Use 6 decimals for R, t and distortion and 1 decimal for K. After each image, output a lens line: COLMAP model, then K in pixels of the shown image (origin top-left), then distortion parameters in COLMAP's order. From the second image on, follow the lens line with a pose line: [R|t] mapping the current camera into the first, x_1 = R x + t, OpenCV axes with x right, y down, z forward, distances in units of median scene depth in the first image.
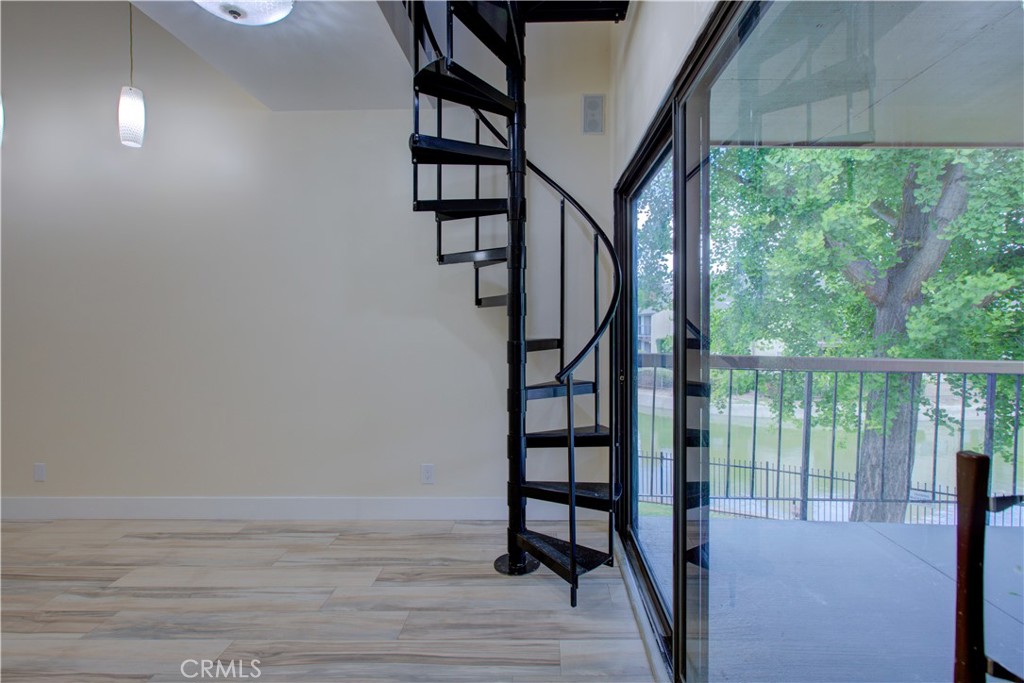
lens RADIAL K [[468.1, 0, 543.6], [0, 468.1, 328.6], [0, 0, 1]] dist [-0.011443, 0.005746]
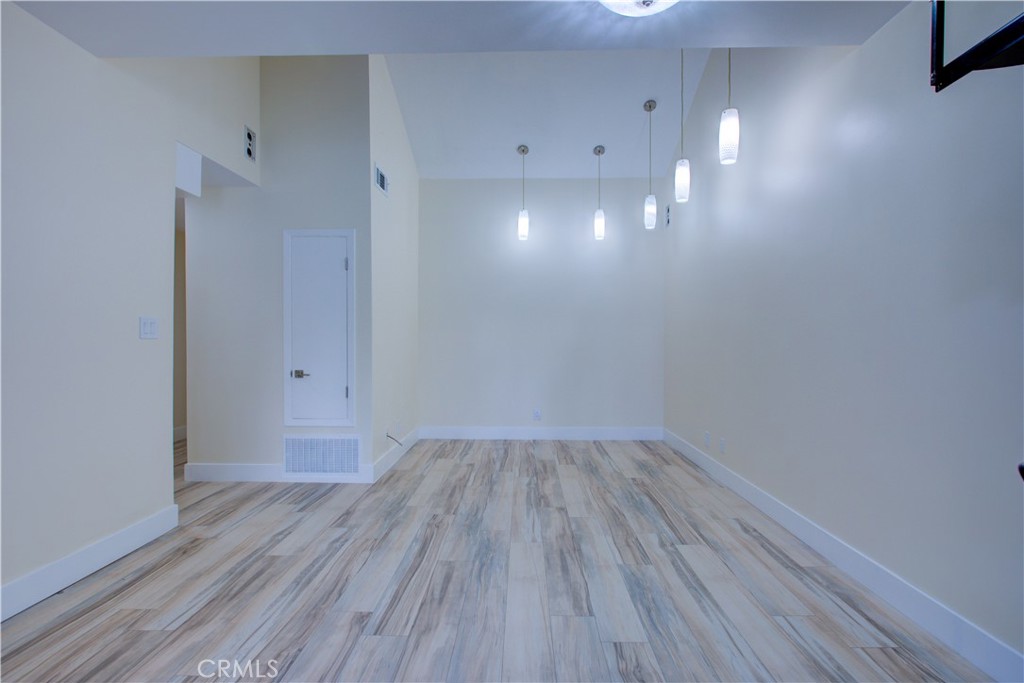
lens RADIAL K [[468.1, 0, 498.7], [0, 468.1, 336.6], [0, 0, 1]] dist [-0.011443, 0.005746]
pose [[-0.035455, 0.003033, -0.999367, 0.224587], [-0.004664, 0.999984, 0.003200, 0.014291], [0.999360, 0.004775, -0.035440, 0.484863]]
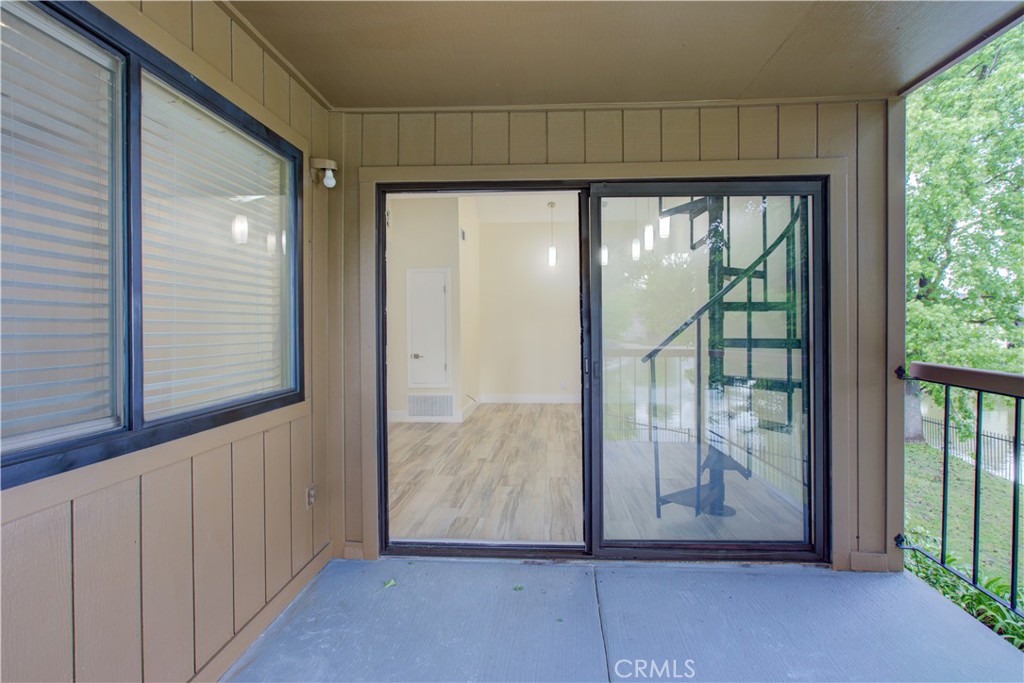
lens RADIAL K [[468.1, 0, 508.1], [0, 468.1, 333.8], [0, 0, 1]] dist [-0.011443, 0.005746]
pose [[-0.075342, 0.011838, -0.997087, 1.123656], [0.003093, 0.999927, 0.011638, -0.002395], [0.997153, -0.002207, -0.075373, 0.461746]]
